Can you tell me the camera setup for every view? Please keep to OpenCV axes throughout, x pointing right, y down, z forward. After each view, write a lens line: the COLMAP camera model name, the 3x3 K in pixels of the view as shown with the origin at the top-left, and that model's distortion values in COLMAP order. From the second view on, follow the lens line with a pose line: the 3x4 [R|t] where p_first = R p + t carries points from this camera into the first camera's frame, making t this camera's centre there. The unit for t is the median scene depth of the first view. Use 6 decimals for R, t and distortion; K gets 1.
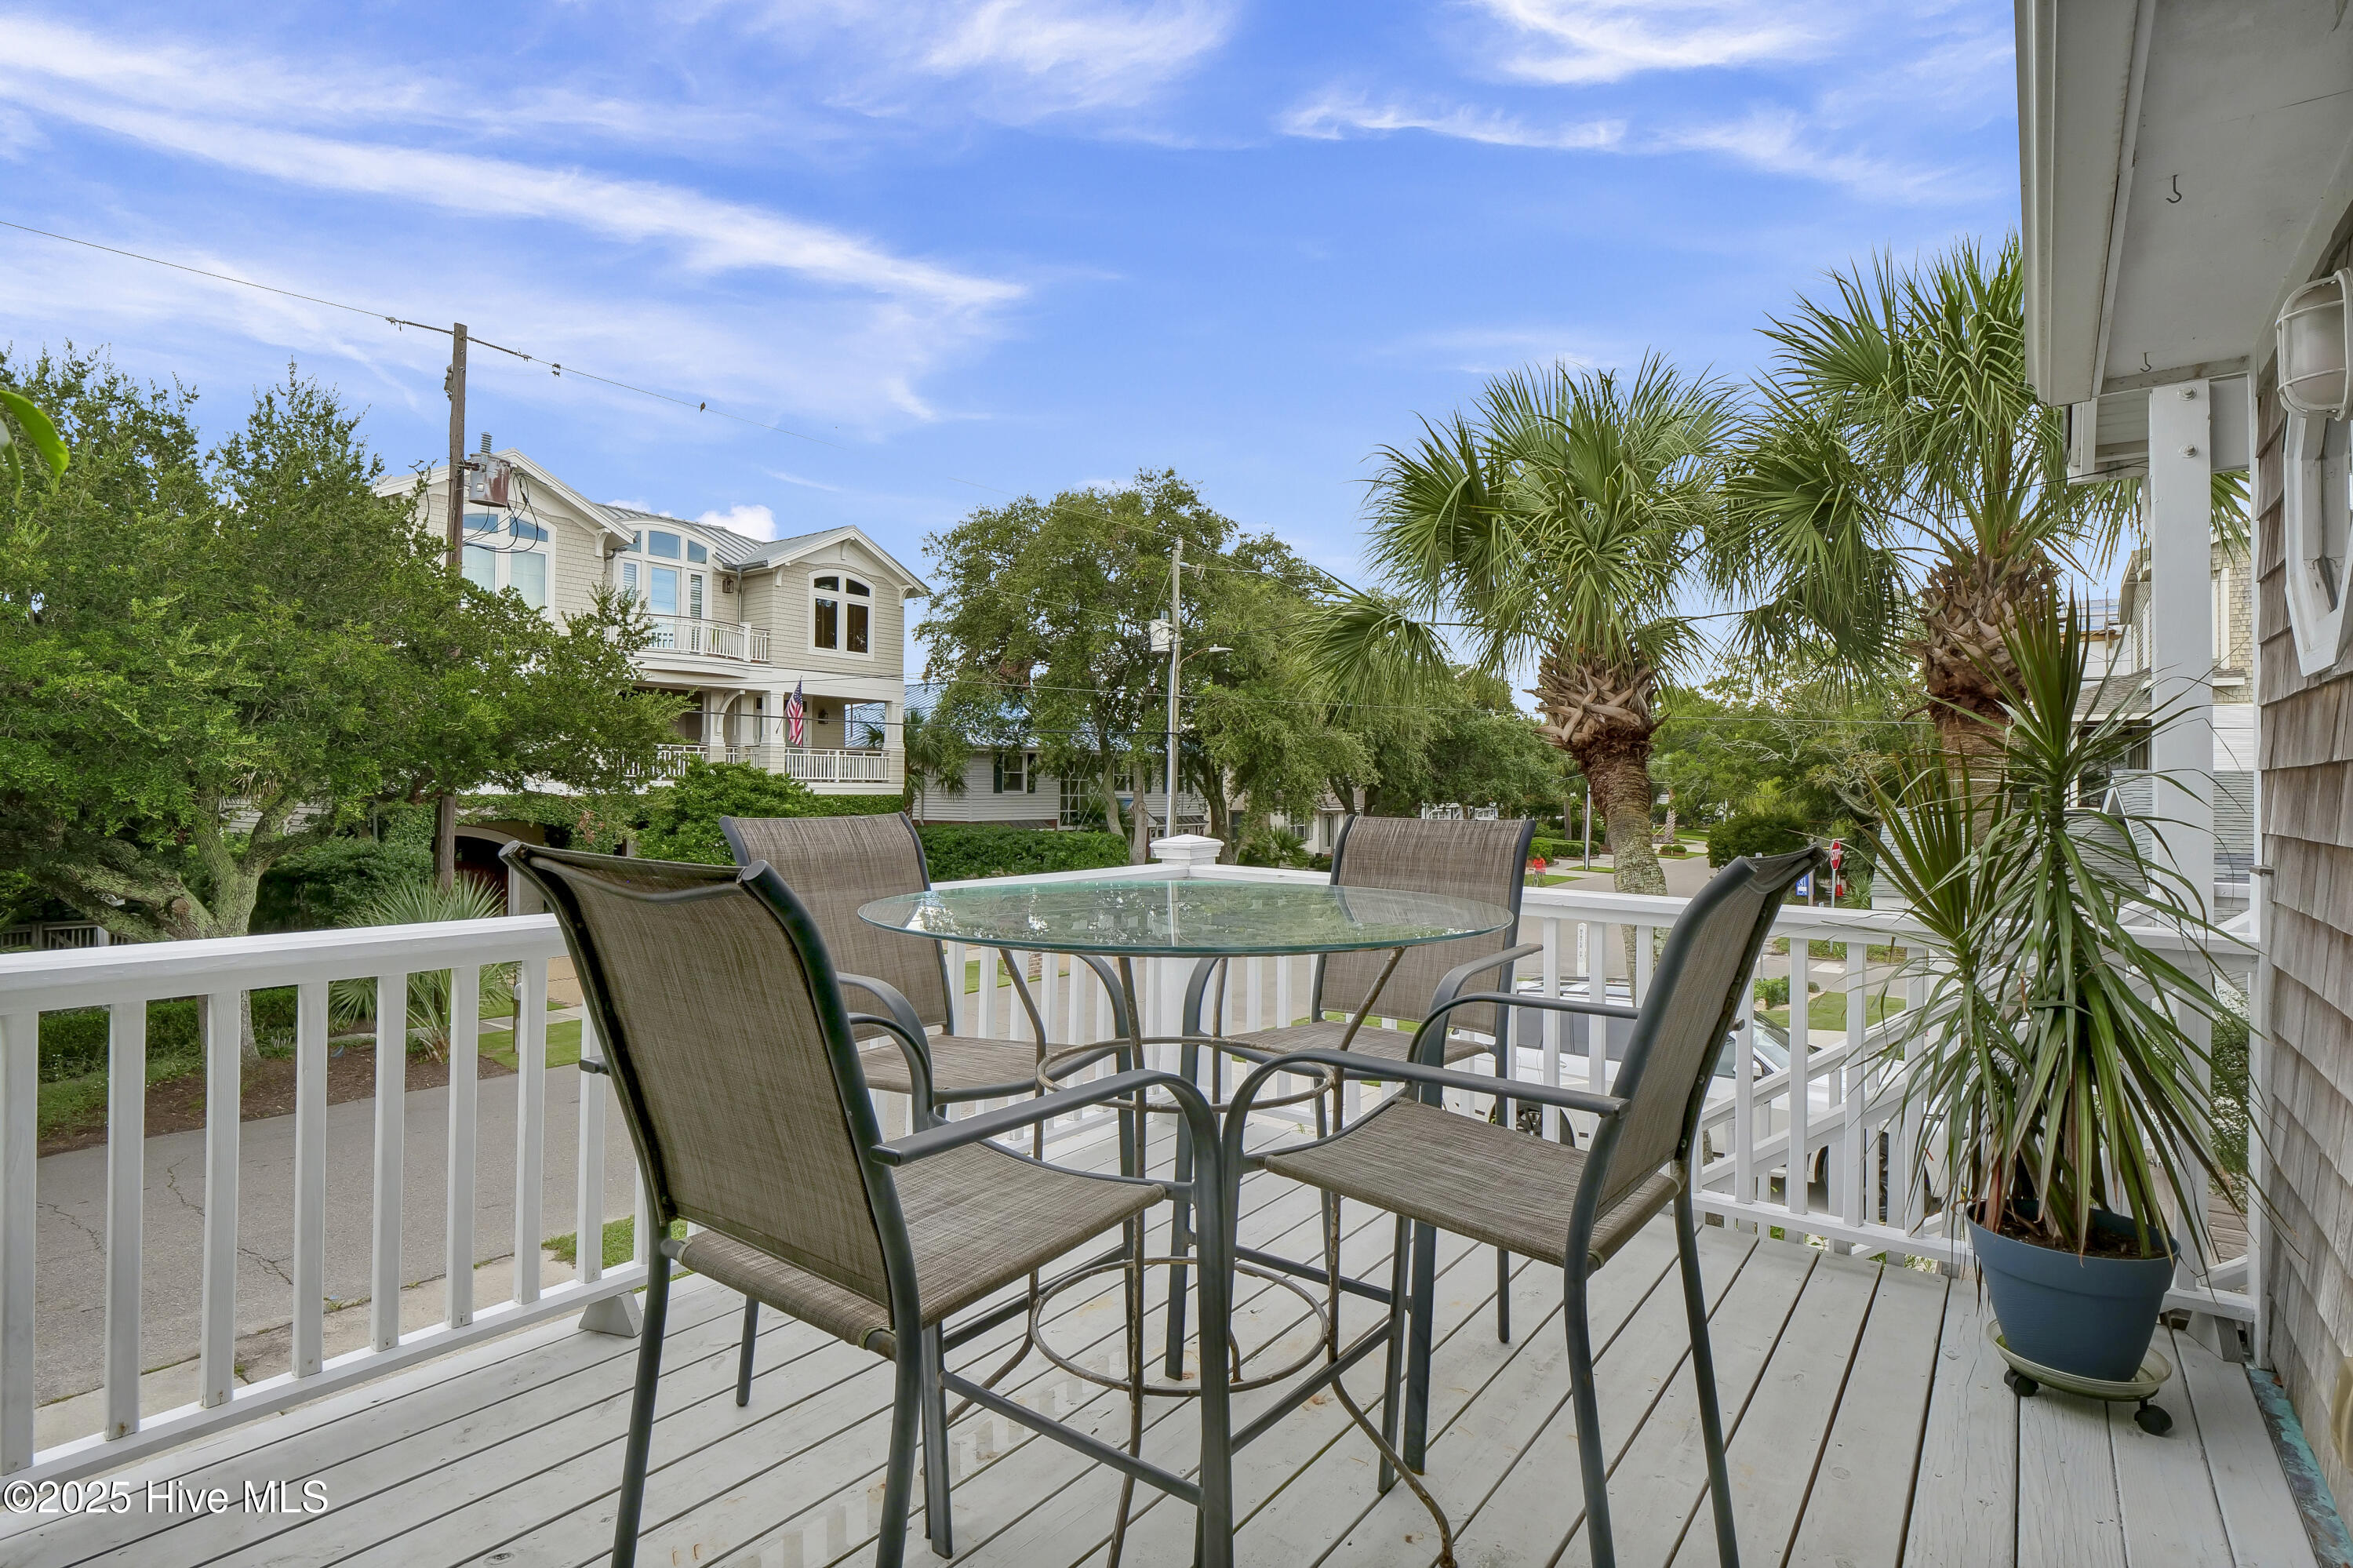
lens RADIAL K [[1198.9, 0, 1169.6], [0, 1198.9, 772.0], [0, 0, 1]] dist [-0.015508, -0.001402]
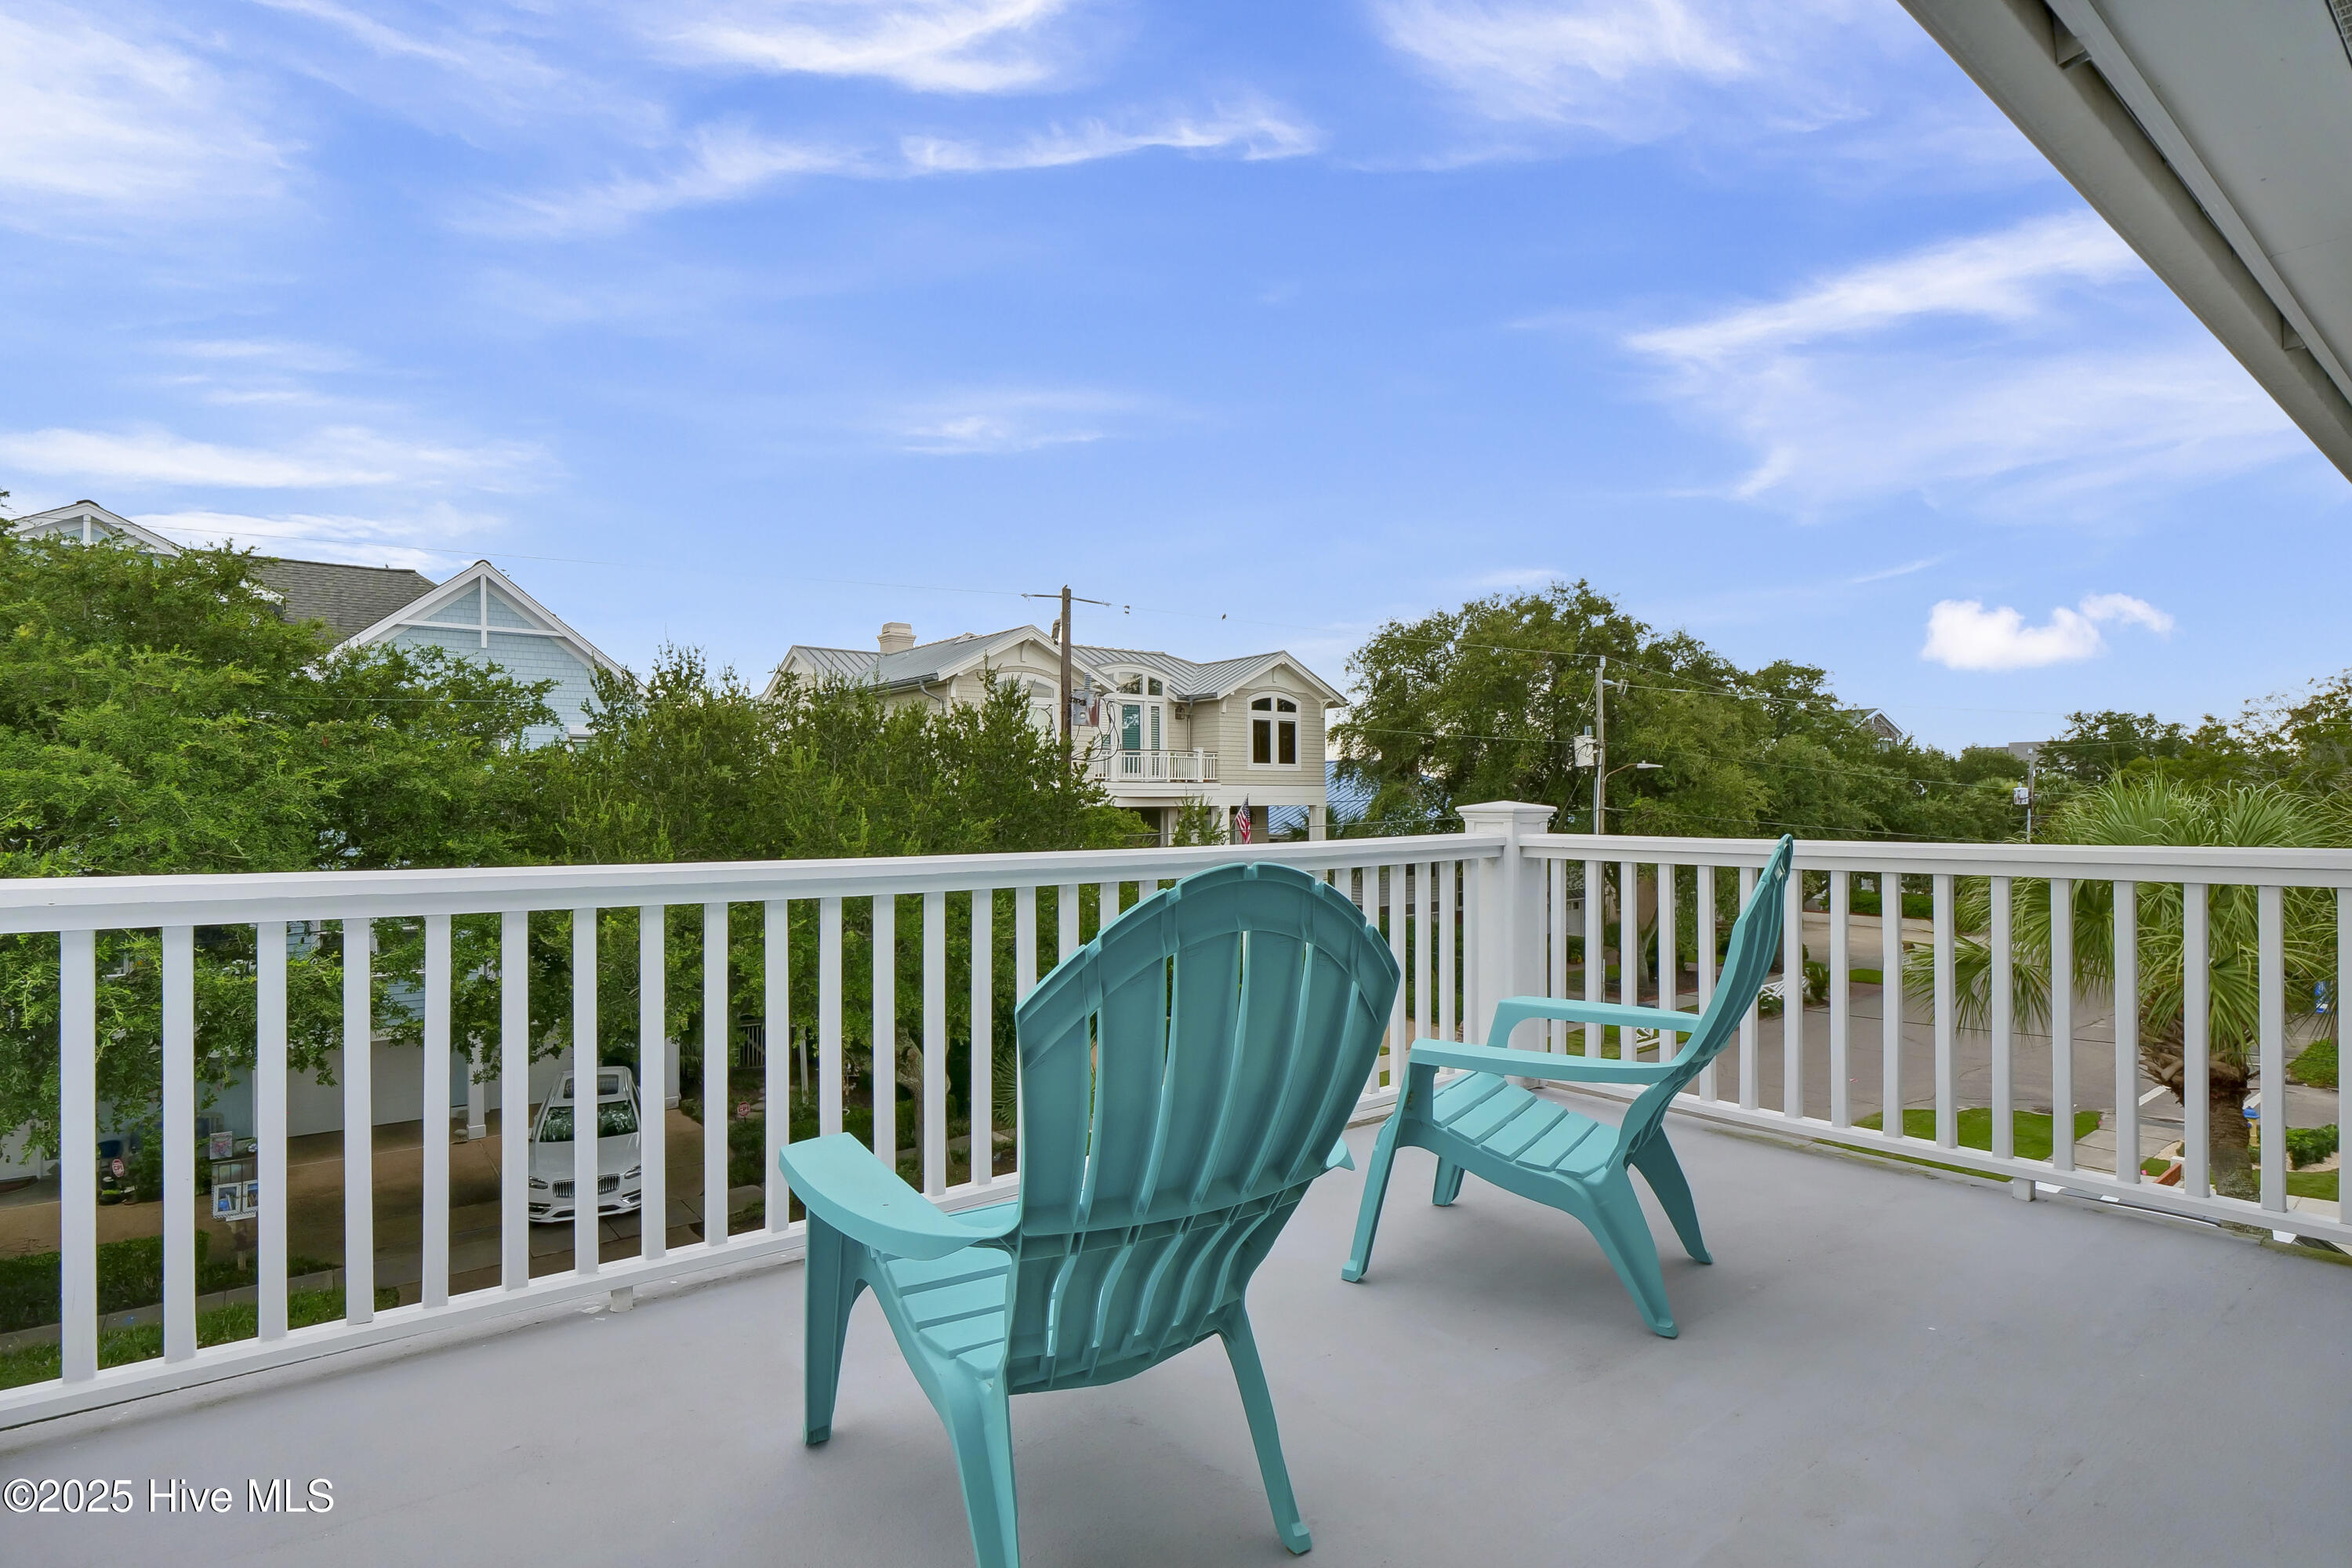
lens RADIAL K [[1198.3, 0, 1185.3], [0, 1198.3, 800.0], [0, 0, 1]] dist [-0.015508, -0.001402]
pose [[0.964262, -0.017361, -0.264382, -0.062602], [0.016045, 0.999846, -0.007135, -0.062665], [0.264465, 0.002638, 0.964392, -0.089787]]
